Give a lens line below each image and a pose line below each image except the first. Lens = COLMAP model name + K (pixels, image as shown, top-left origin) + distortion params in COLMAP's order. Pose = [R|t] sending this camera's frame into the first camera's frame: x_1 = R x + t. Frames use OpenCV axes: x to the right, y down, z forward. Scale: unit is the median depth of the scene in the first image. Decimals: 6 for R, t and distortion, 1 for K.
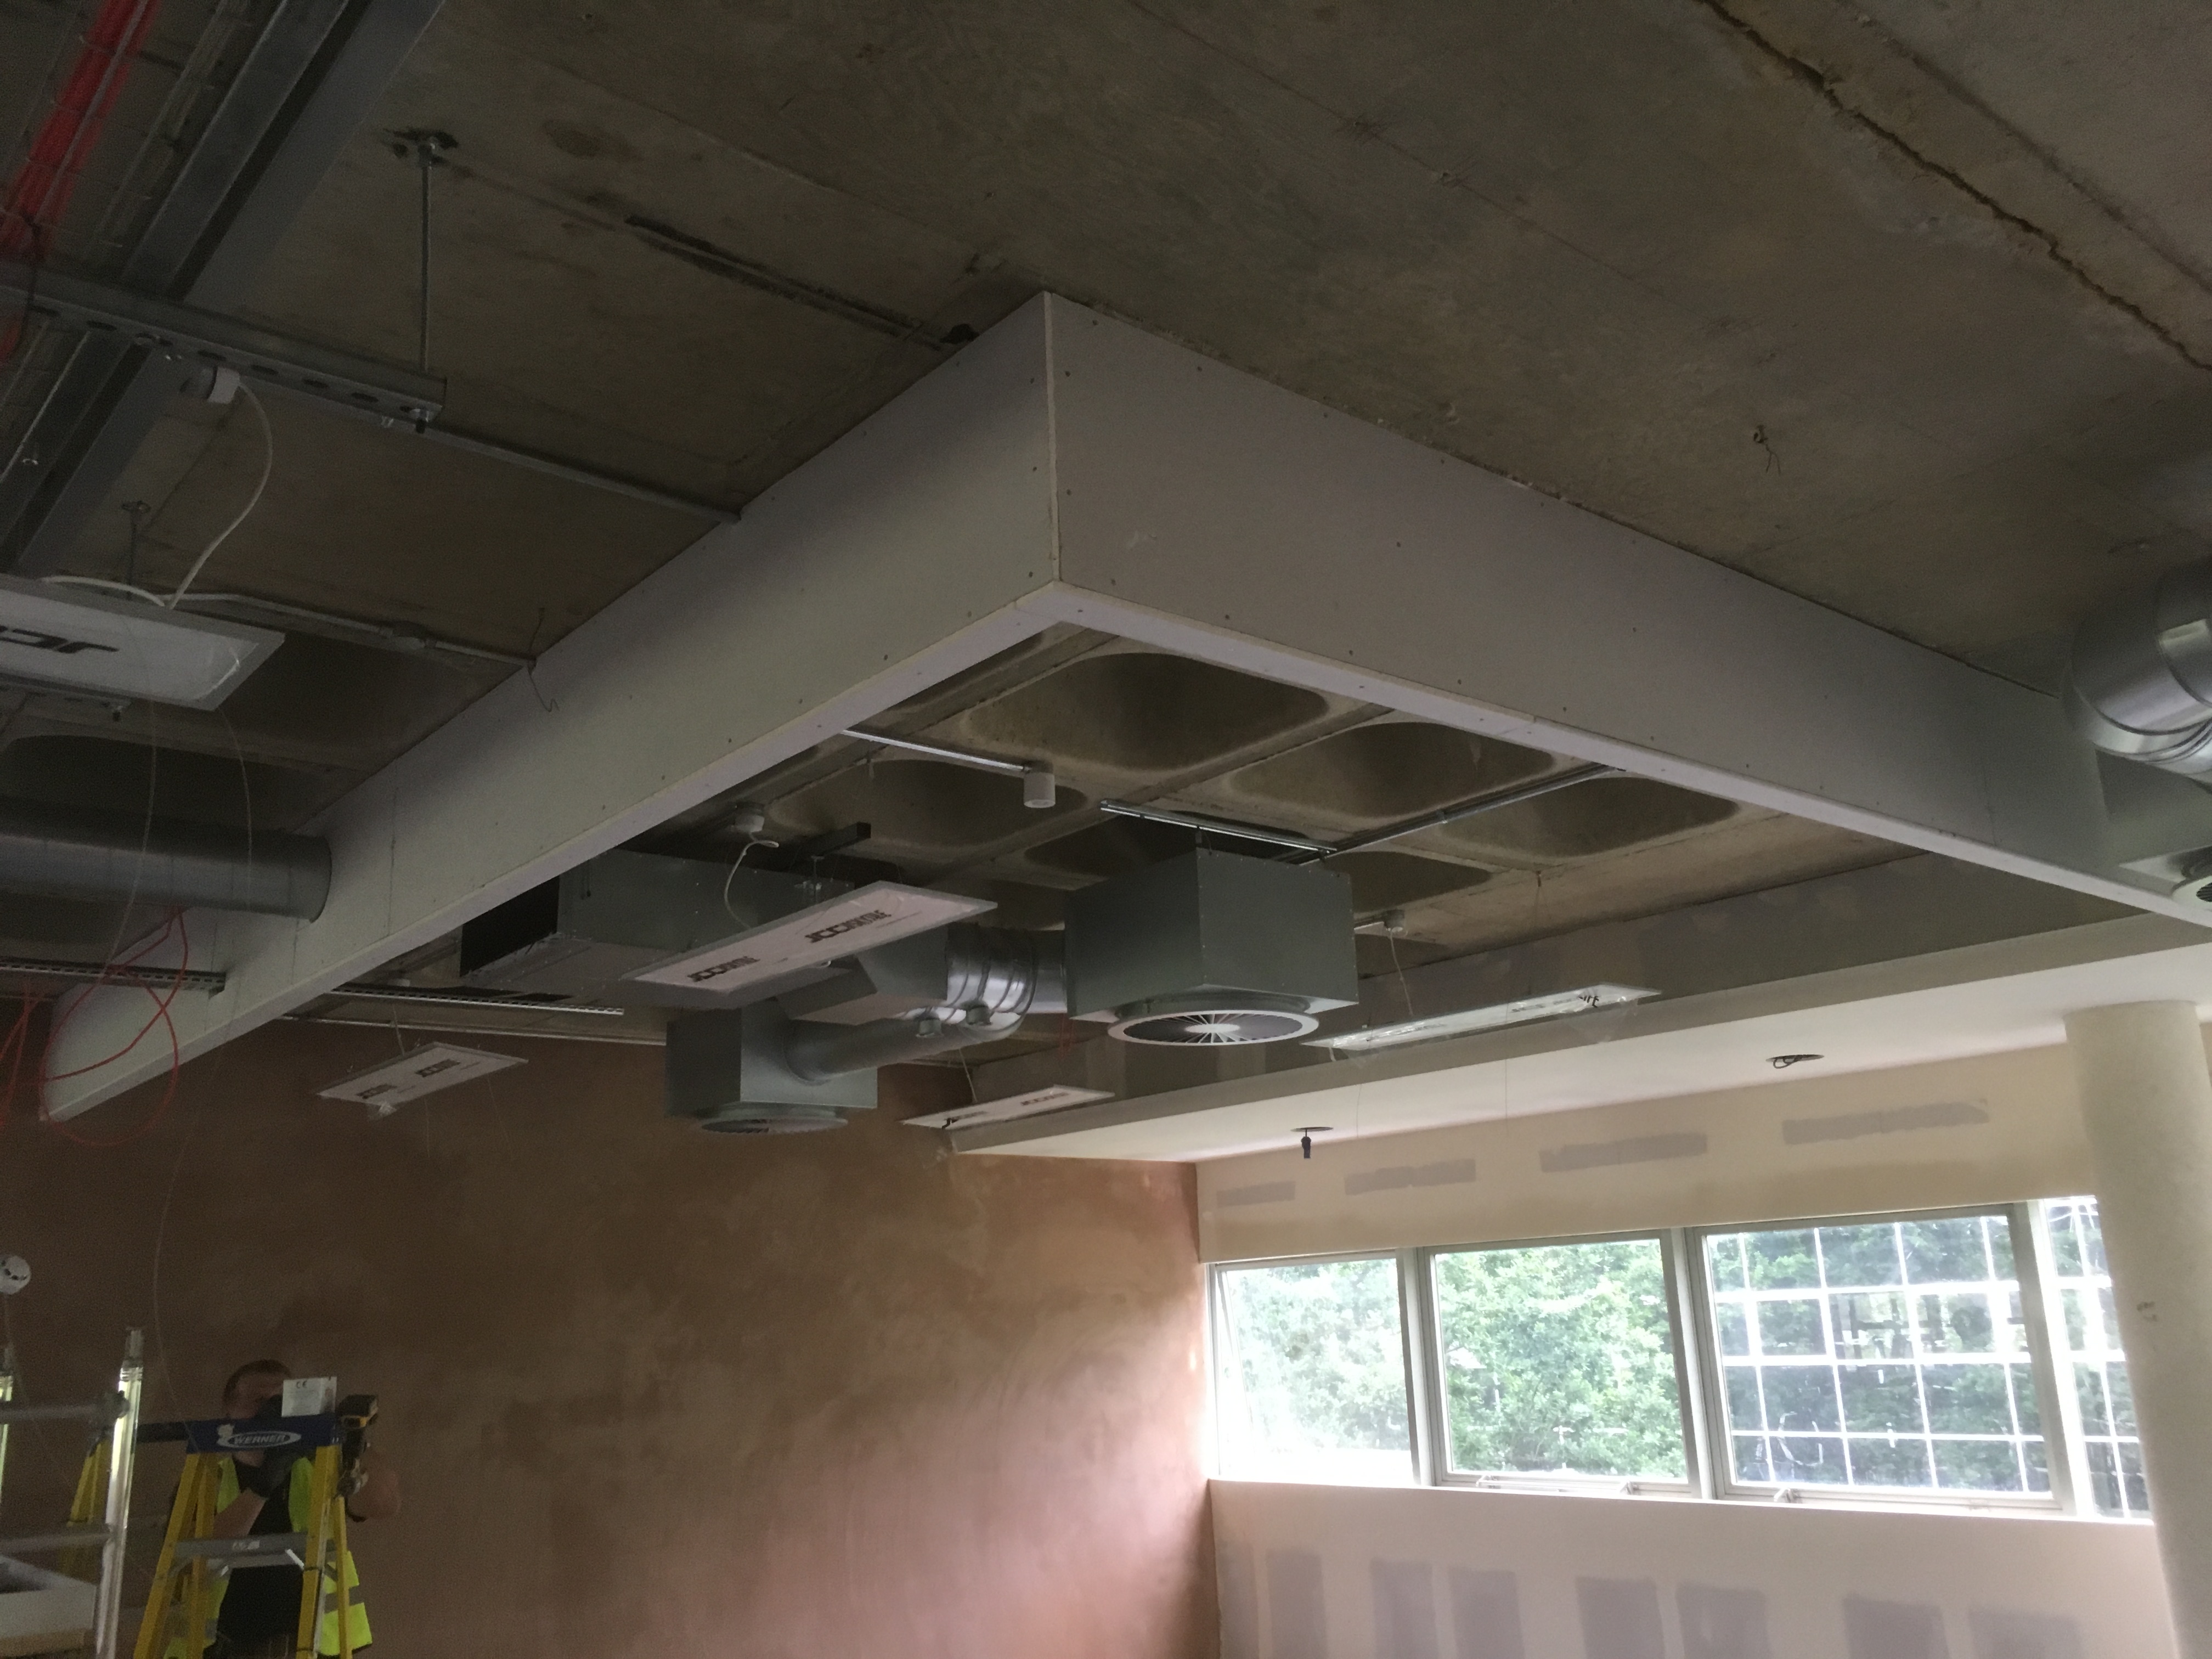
lens RADIAL K [[1864.5, 0, 1106.0], [0, 1864.5, 829.5], [0, 0, 1]] dist [0.079632, -0.110824]
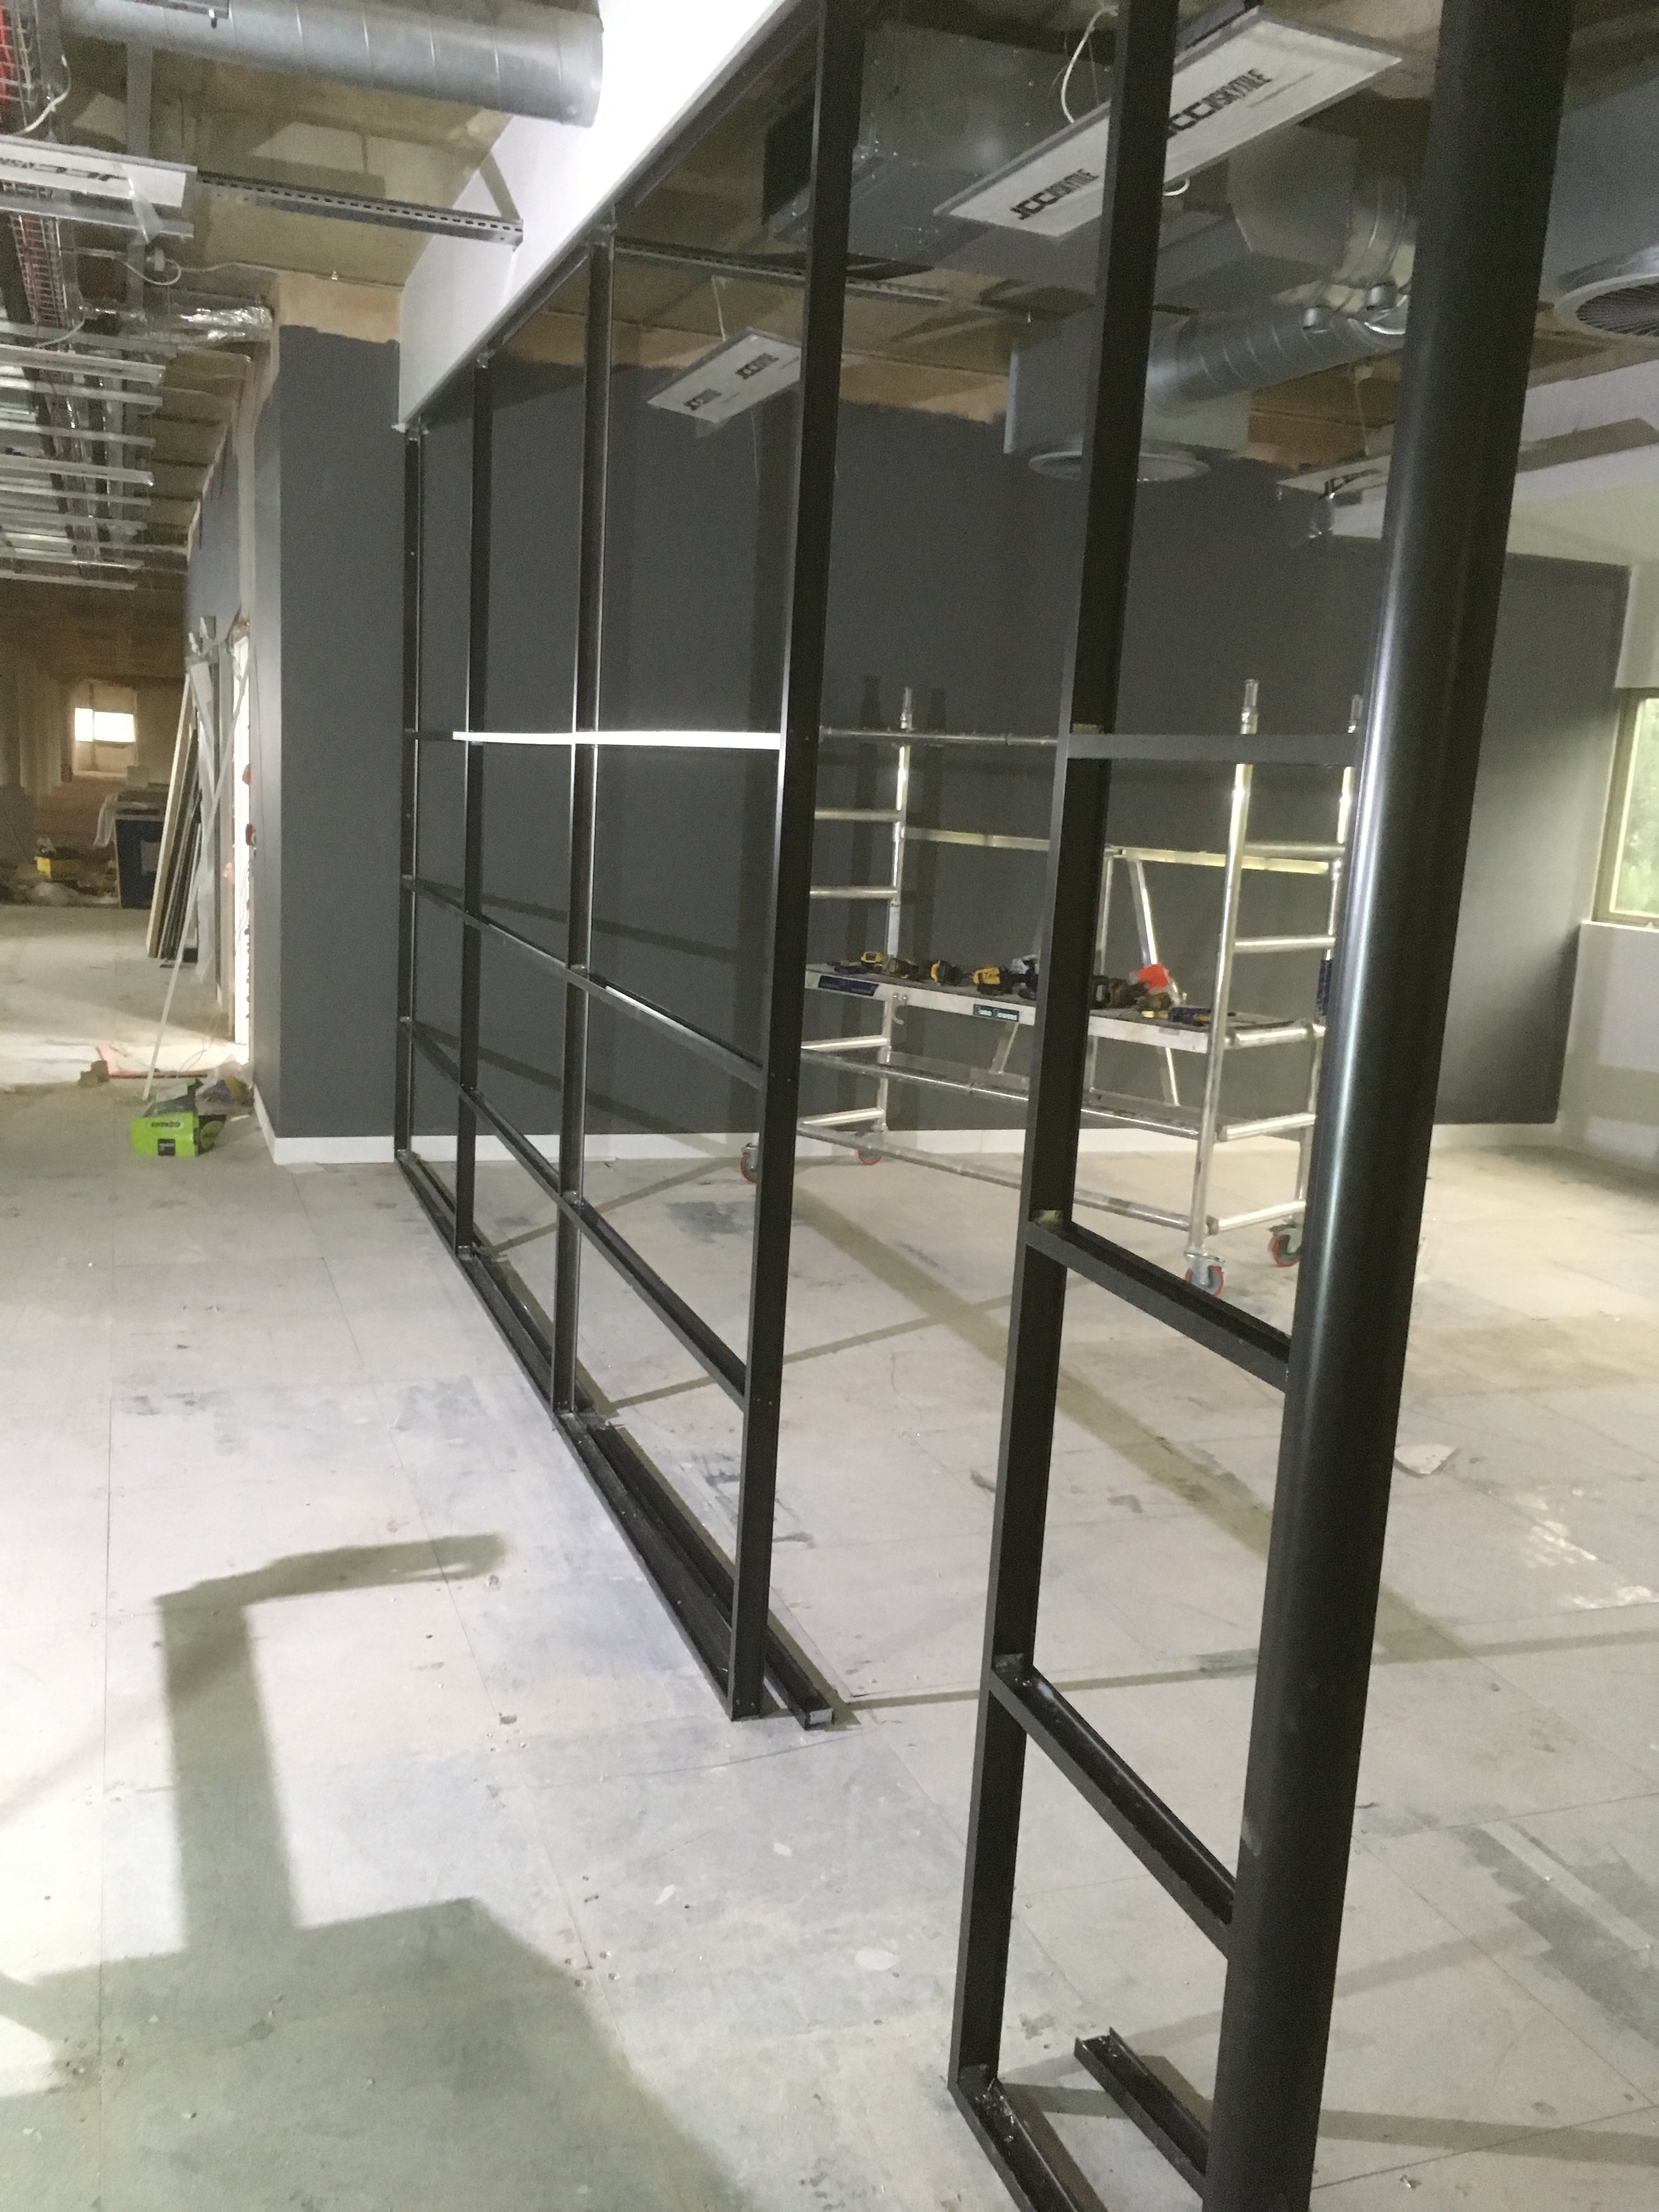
lens RADIAL K [[1876.8, 0, 829.5], [0, 1876.8, 1106.0], [0, 0, 1]] dist [0.055676, 0.001198]
pose [[0.940660, 0.151614, -0.303598, 0.008333], [-0.008101, 0.904423, 0.426560, 0.077318], [0.339253, -0.398788, 0.851983, 0.125891]]
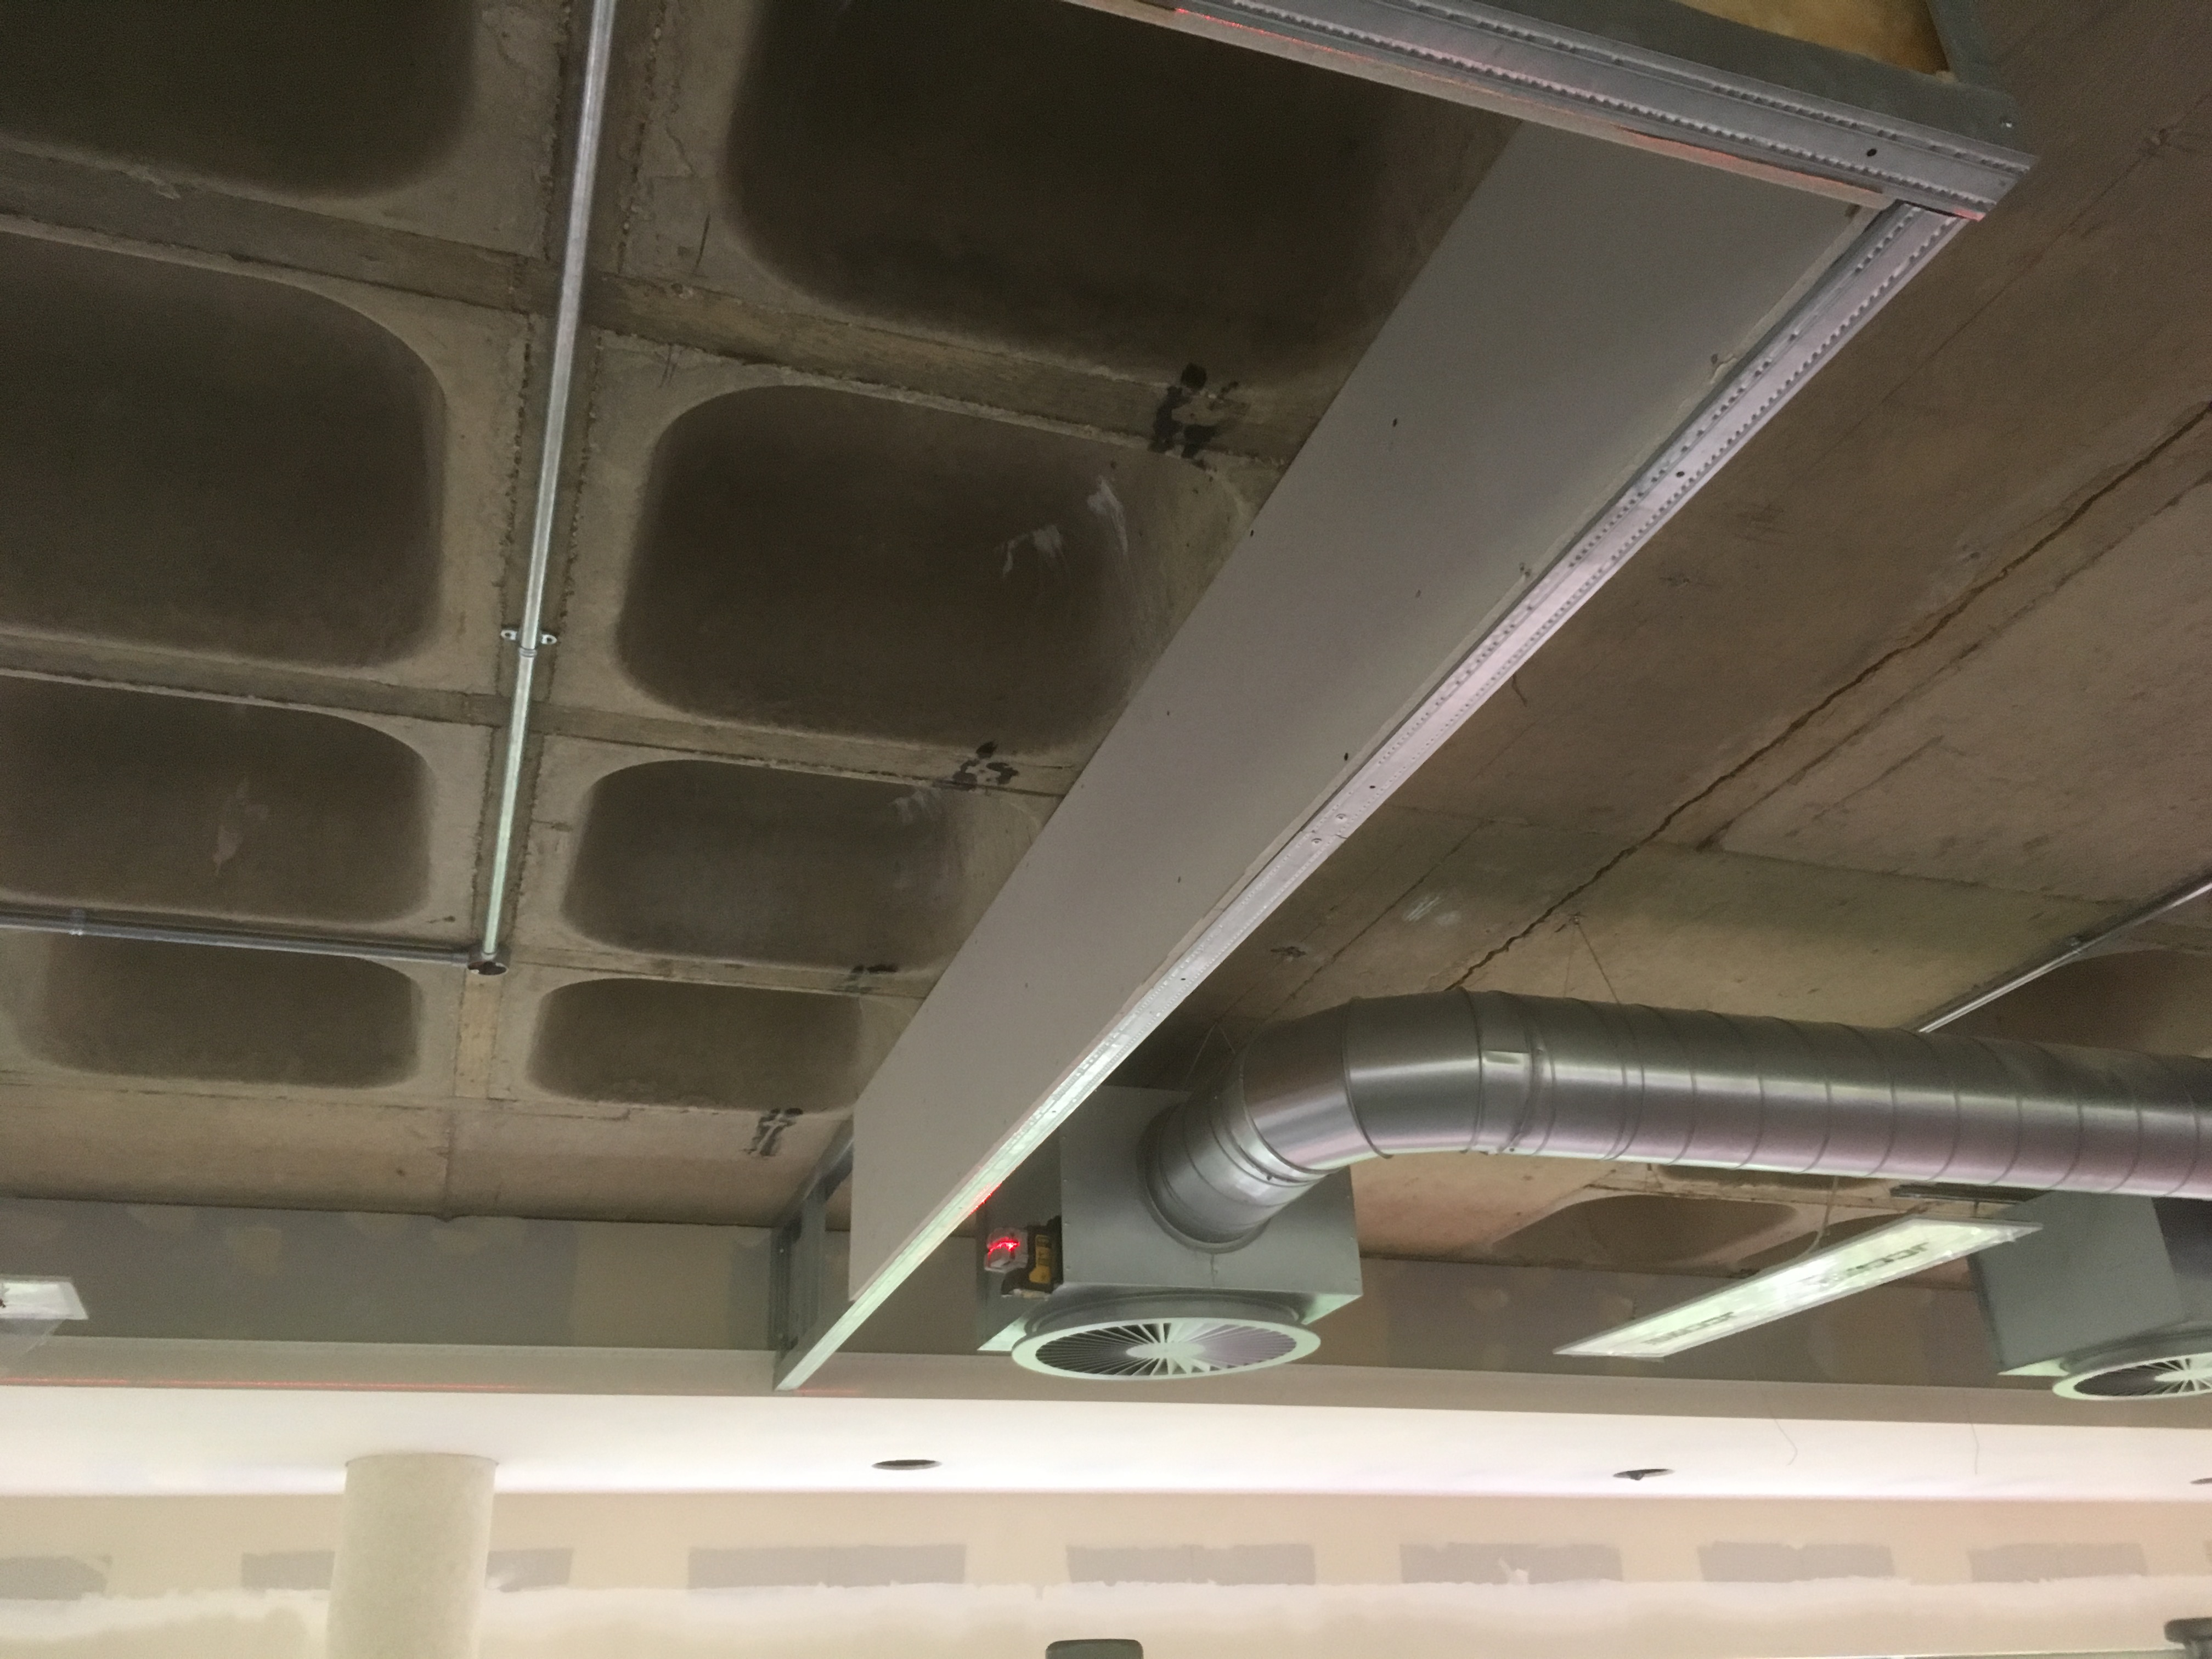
lens RADIAL K [[1864.5, 0, 1106.0], [0, 1864.5, 829.5], [0, 0, 1]] dist [0.079632, -0.110824]
pose [[0.343015, 0.449471, 0.824813, -0.207472], [-0.227066, 0.891722, -0.391502, 0.126575], [-0.911472, -0.052996, 0.407933, 0.492585]]
